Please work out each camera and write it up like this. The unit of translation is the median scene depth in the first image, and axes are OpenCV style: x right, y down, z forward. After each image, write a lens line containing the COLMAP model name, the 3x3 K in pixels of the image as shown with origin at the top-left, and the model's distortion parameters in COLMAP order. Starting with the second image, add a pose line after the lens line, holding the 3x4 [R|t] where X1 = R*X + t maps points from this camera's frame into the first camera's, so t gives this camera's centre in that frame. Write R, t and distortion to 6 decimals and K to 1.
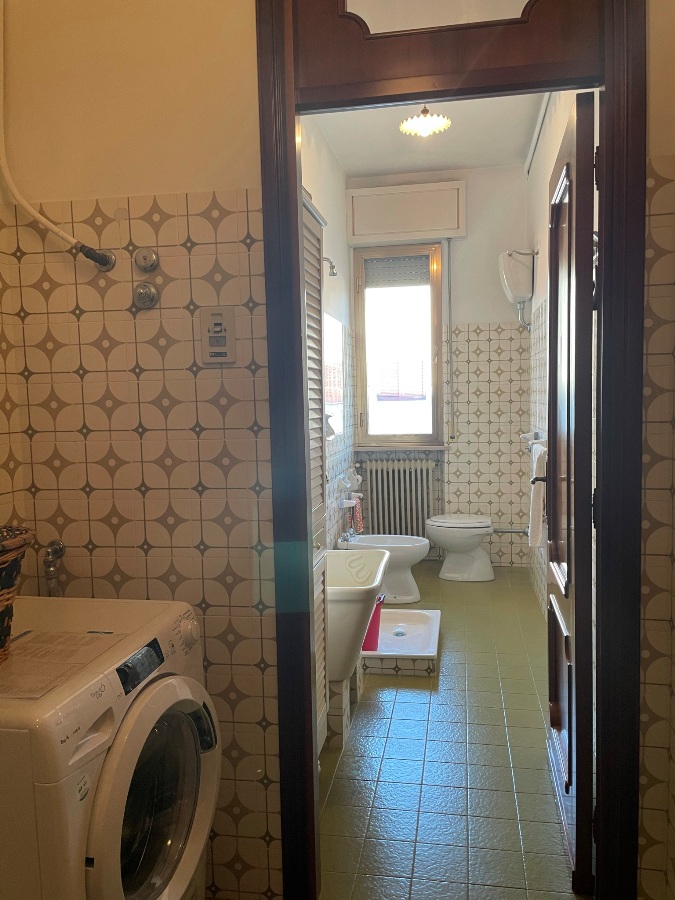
lens RADIAL K [[681.1, 0, 335.2], [0, 681.1, 449.4], [0, 0, 1]] dist [0.075965, -0.089786]
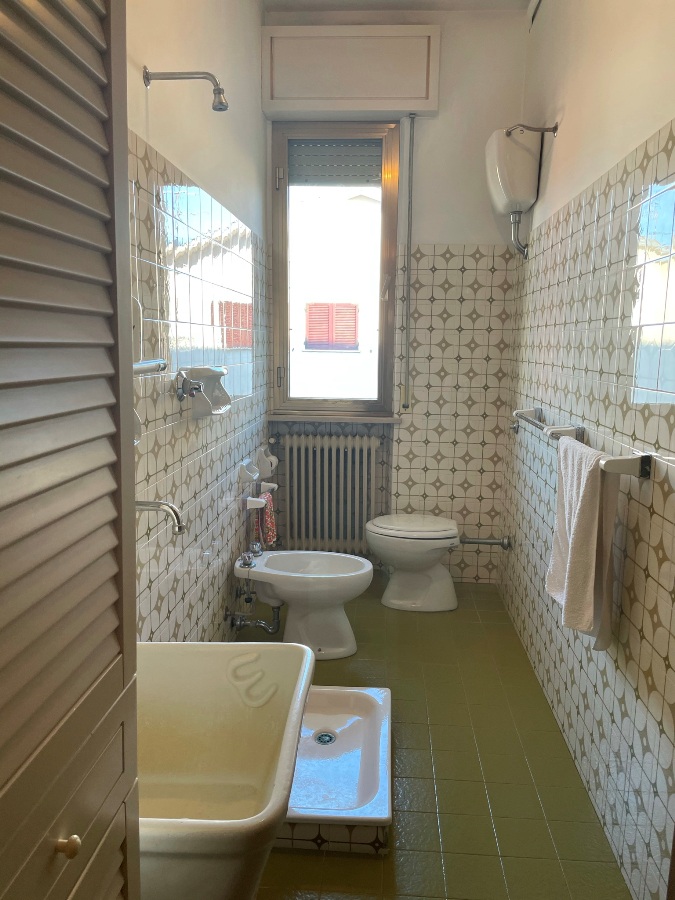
lens RADIAL K [[681.1, 0, 341.9], [0, 681.1, 452.5], [0, 0, 1]] dist [0.075965, -0.089786]
pose [[0.992793, 0.021744, 0.117854, 0.022179], [-0.031234, 0.996362, 0.079287, -0.023902], [-0.115701, -0.082397, 0.989861, 0.295568]]
